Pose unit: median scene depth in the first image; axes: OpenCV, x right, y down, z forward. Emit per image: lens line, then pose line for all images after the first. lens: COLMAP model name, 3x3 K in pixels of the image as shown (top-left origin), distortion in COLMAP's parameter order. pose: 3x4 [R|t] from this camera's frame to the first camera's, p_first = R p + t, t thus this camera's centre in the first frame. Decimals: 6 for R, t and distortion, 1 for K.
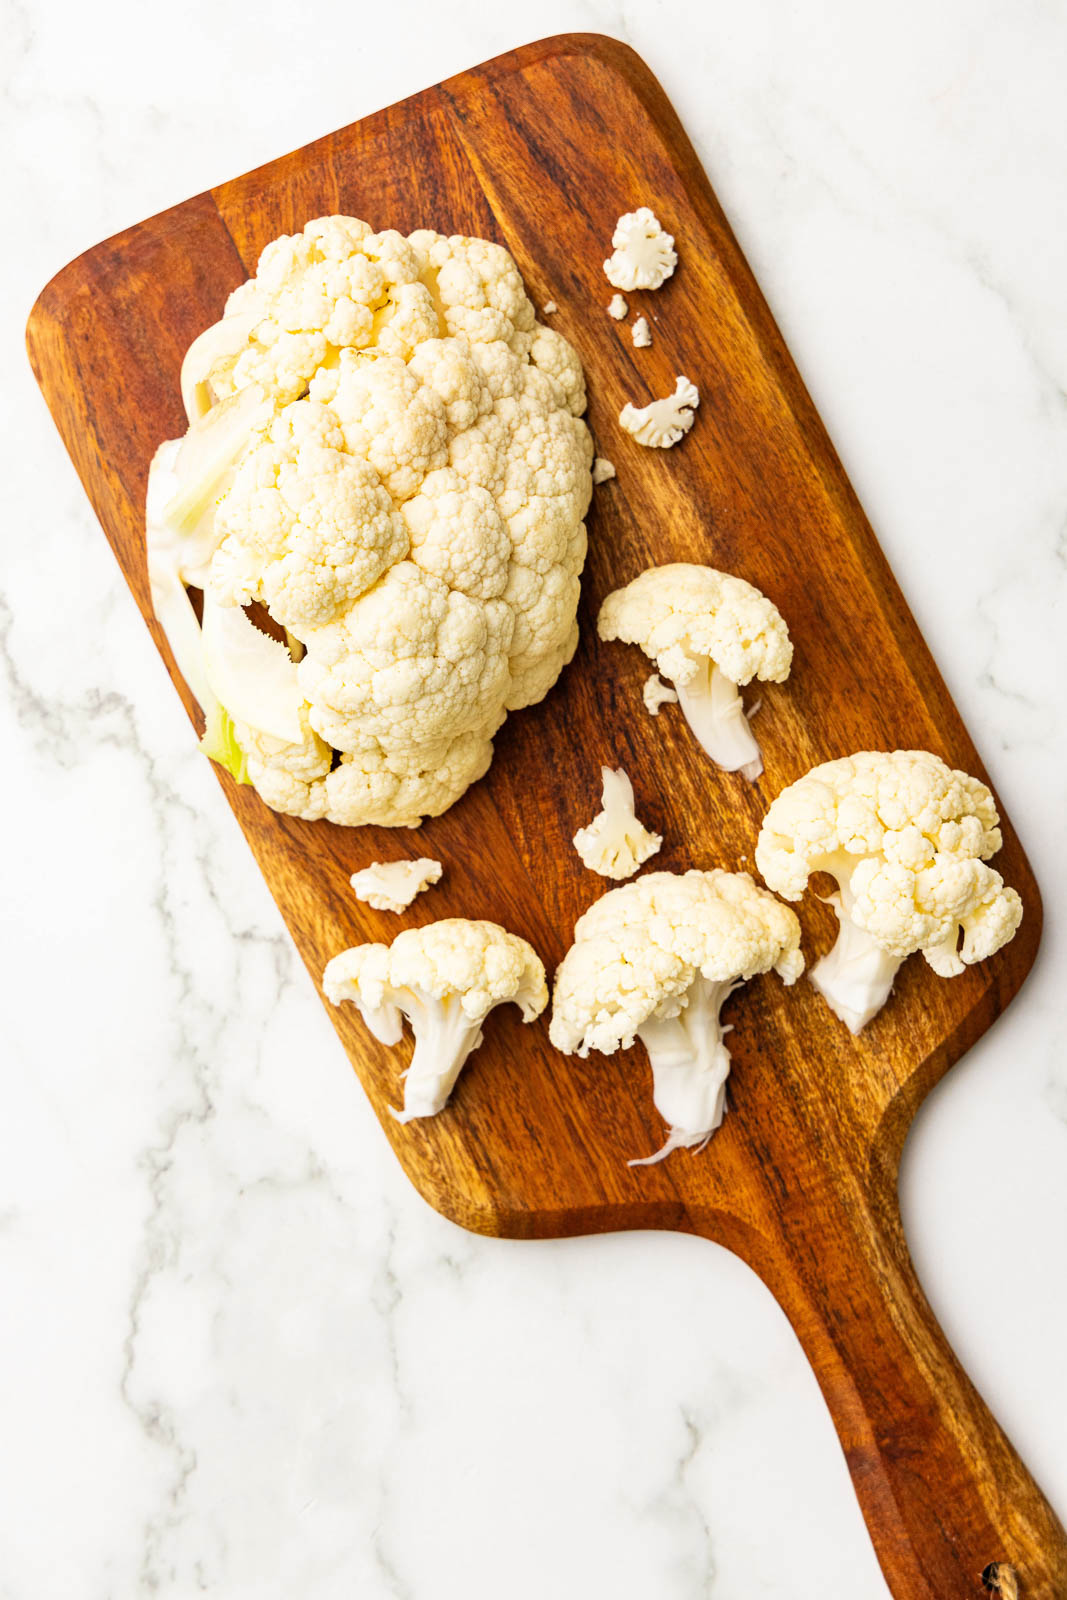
lens RADIAL K [[2676.8, 0, 533.5], [0, 2676.8, 800.0], [0, 0, 1]] dist [0.023791, -0.007132]
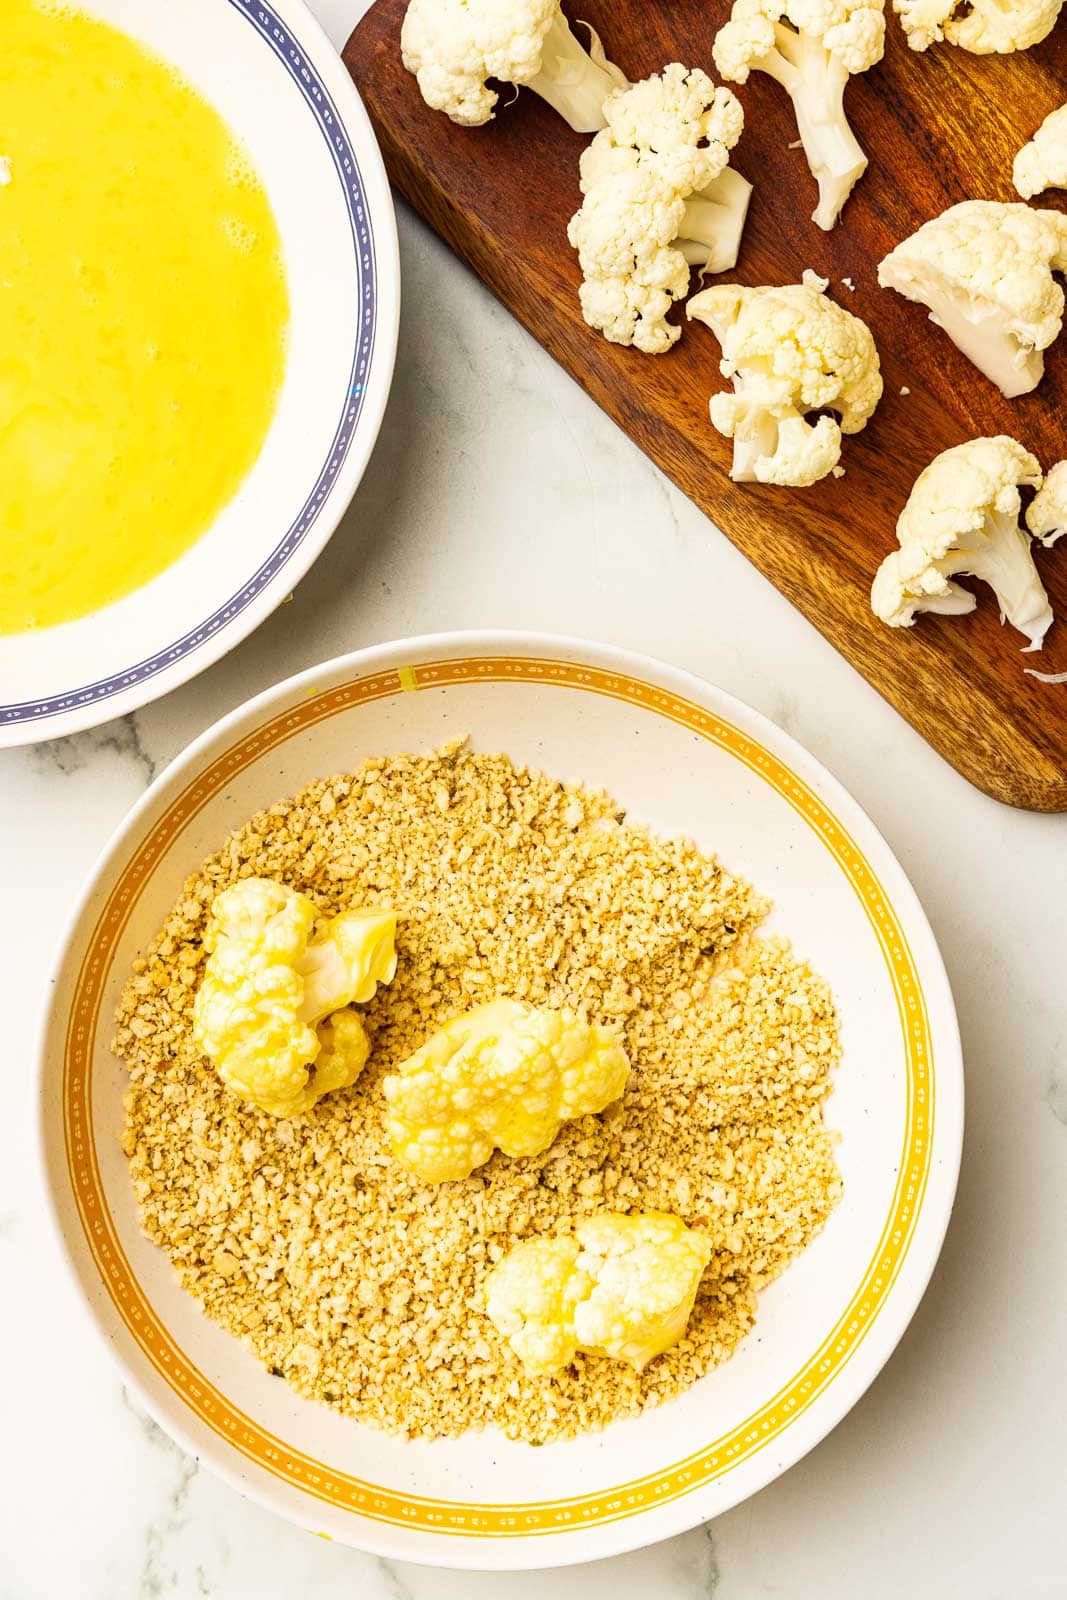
lens RADIAL K [[2676.8, 0, 533.5], [0, 2676.8, 800.0], [0, 0, 1]] dist [0.023791, -0.007132]
pose [[0.946262, -0.323299, 0.008134, -0.213798], [0.323284, 0.946297, 0.003089, 0.091807], [-0.008696, -0.000294, 0.999962, -0.002578]]
